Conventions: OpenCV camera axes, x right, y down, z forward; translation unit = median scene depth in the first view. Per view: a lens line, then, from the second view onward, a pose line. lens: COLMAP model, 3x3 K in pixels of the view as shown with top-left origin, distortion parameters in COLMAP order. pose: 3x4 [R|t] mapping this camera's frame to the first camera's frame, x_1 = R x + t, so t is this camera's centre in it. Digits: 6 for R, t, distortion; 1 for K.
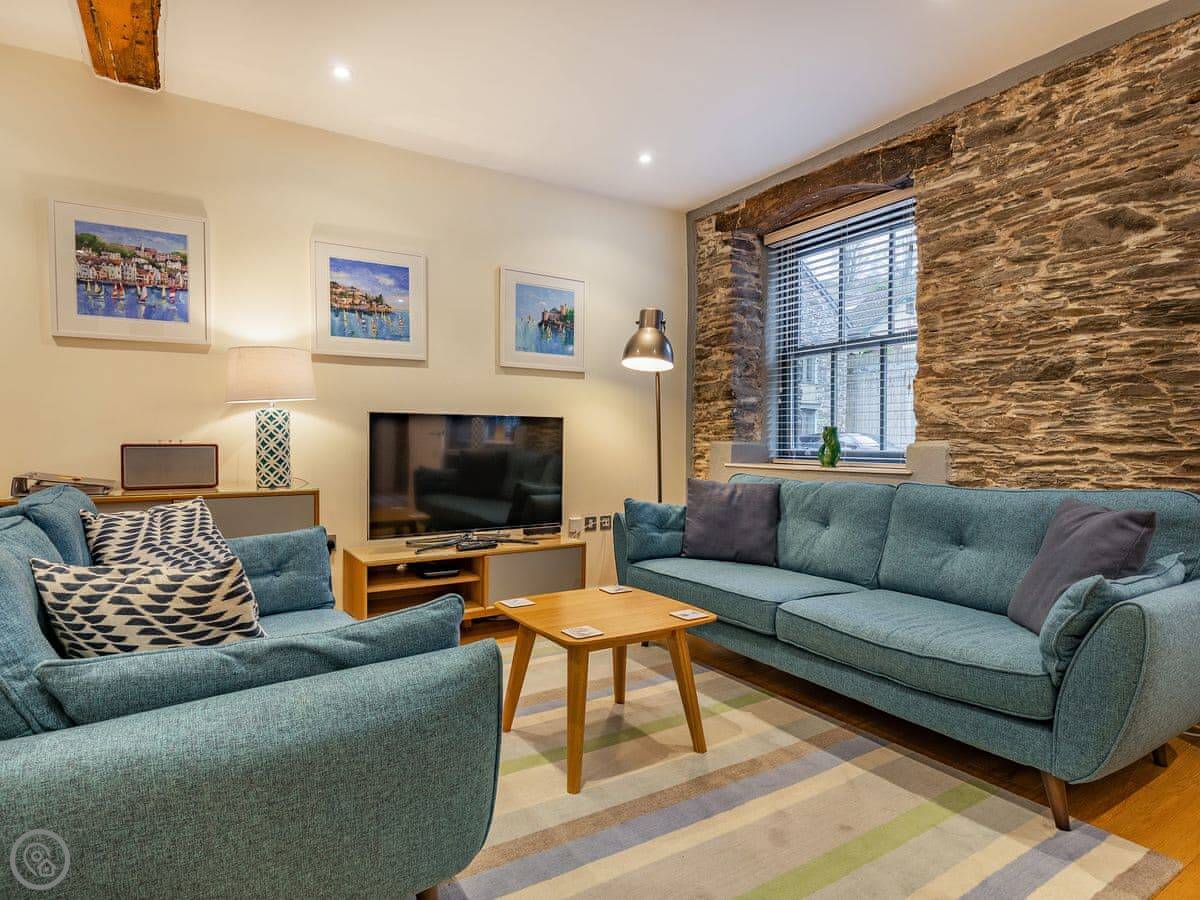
lens RADIAL K [[650.9, 0, 526.3], [0, 650.9, 449.2], [0, 0, 1]] dist [0.001768, 0.000080]
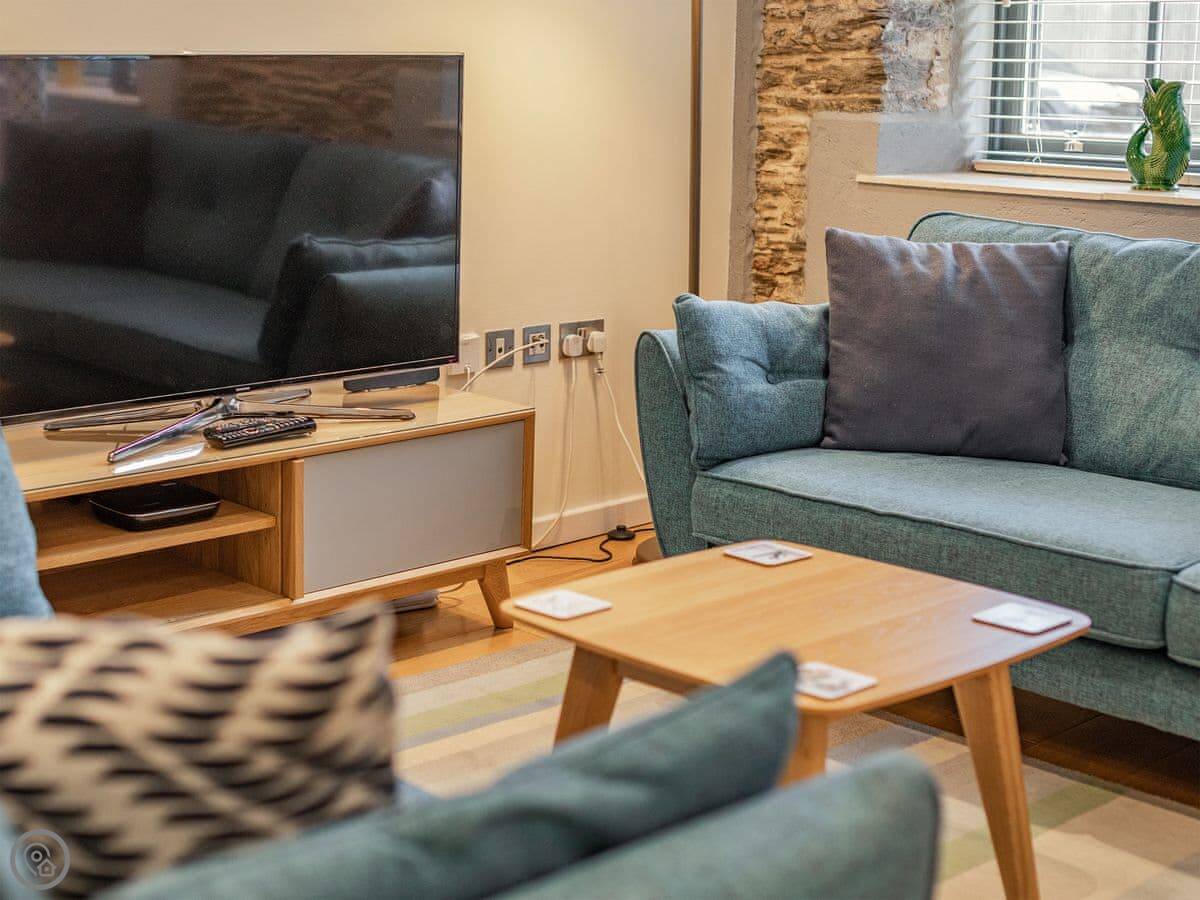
lens RADIAL K [[1901.6, 0, 600.0], [0, 1901.6, 450.0], [0, 0, 1]] dist [0.016439, 0.067249]
pose [[0.974868, -0.036263, 0.219811, -0.144165], [-0.003069, 0.984384, 0.176008, -0.027345], [-0.222761, -0.172259, 0.959533, -0.017095]]
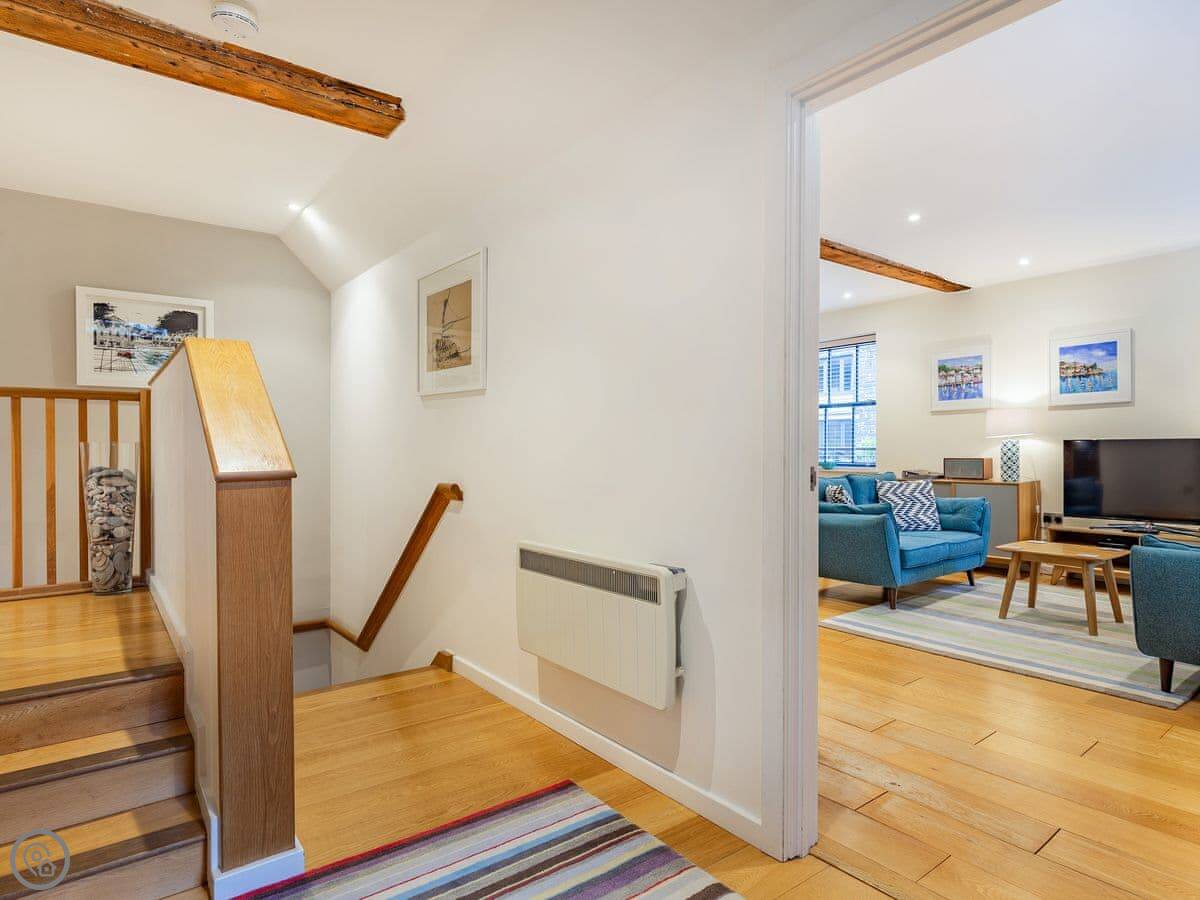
lens RADIAL K [[721.7, 0, 620.0], [0, 721.7, 452.4], [0, 0, 1]] dist [-0.002429, -0.001969]
pose [[0.126856, -0.002047, -0.991919, 1.827688], [-0.016072, 0.999862, -0.004119, 0.000974], [0.991791, 0.016465, 0.126805, -0.461167]]
